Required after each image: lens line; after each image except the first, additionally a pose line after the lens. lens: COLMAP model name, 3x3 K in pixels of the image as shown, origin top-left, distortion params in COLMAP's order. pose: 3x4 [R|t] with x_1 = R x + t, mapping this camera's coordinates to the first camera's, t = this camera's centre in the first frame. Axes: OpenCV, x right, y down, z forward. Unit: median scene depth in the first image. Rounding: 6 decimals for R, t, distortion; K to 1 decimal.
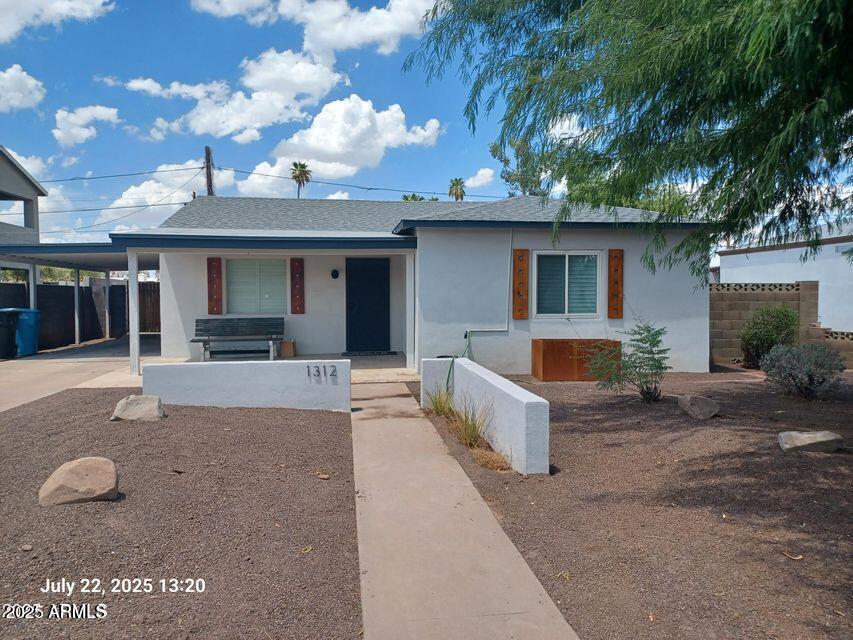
lens RADIAL K [[622.7, 0, 425.0], [0, 622.7, 337.4], [0, 0, 1]] dist [0.046344, -0.024898]
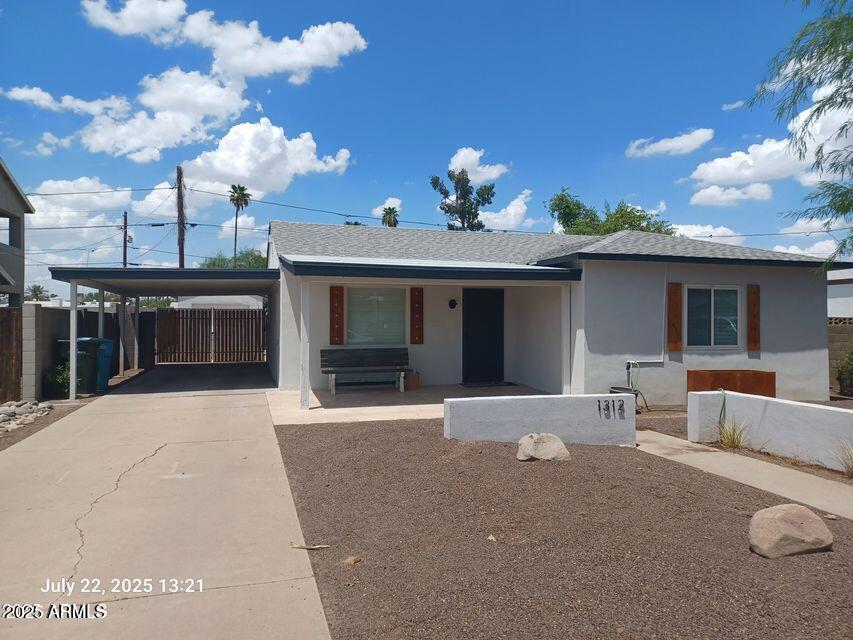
lens RADIAL K [[622.7, 0, 428.8], [0, 622.7, 319.6], [0, 0, 1]] dist [0.046344, -0.024898]
pose [[0.988260, 0.008354, 0.152553, -0.326957], [0.002535, 0.997470, -0.071043, -0.006323], [-0.152761, 0.070596, 0.985739, 0.030975]]
